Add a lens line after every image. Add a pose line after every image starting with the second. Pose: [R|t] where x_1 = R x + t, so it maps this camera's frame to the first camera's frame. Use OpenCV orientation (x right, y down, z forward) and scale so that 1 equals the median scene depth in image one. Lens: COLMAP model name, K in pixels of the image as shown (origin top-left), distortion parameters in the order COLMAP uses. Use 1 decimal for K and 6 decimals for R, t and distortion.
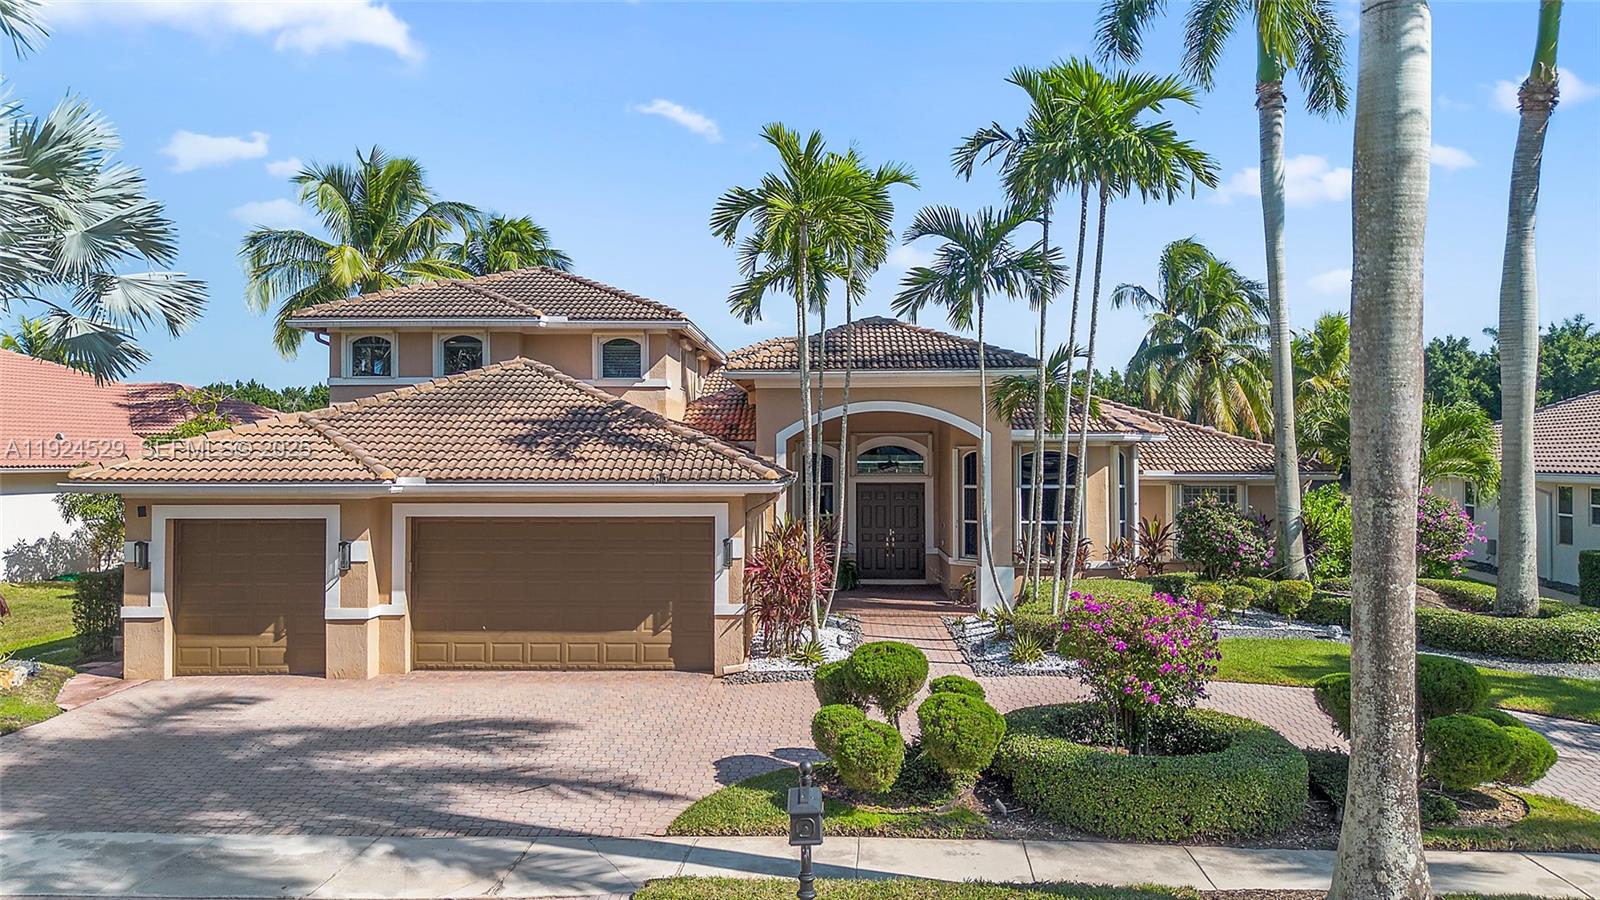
lens RADIAL K [[1113.9, 0, 803.9], [0, 1113.9, 443.7], [0, 0, 1]] dist [0.036546, -0.036898]
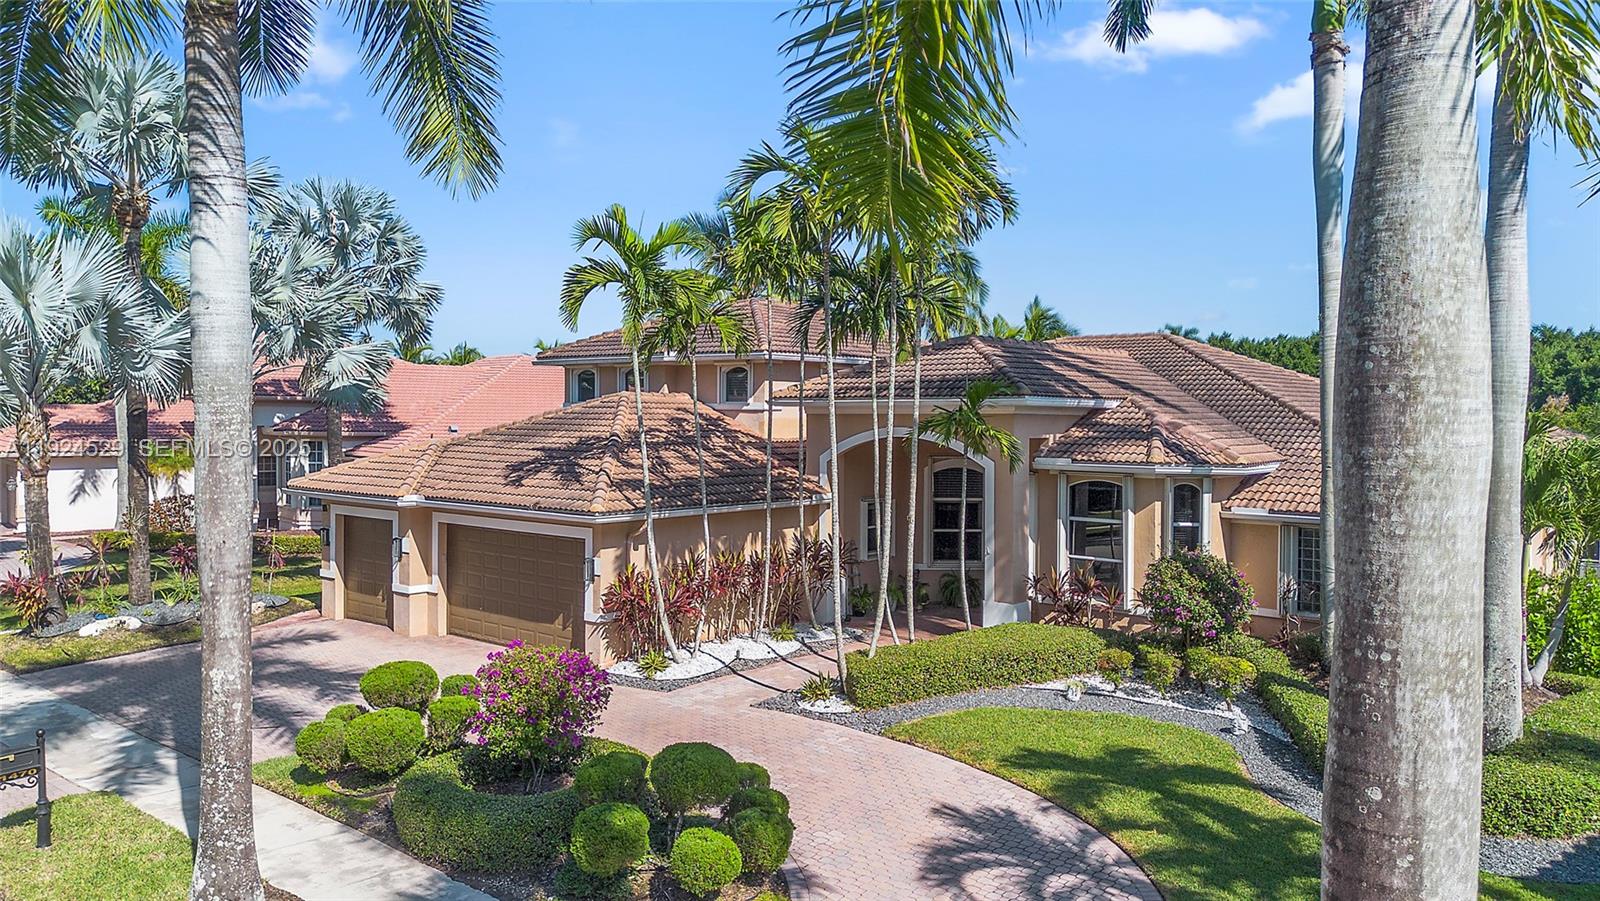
lens RADIAL K [[1113.9, 0, 800.1], [0, 1113.9, 457.5], [0, 0, 1]] dist [0.036546, -0.036898]
pose [[0.790941, 0.031057, -0.611104, 0.838221], [-0.000840, 0.998765, 0.049672, -0.083358], [0.611892, -0.038774, 0.789991, 0.193923]]
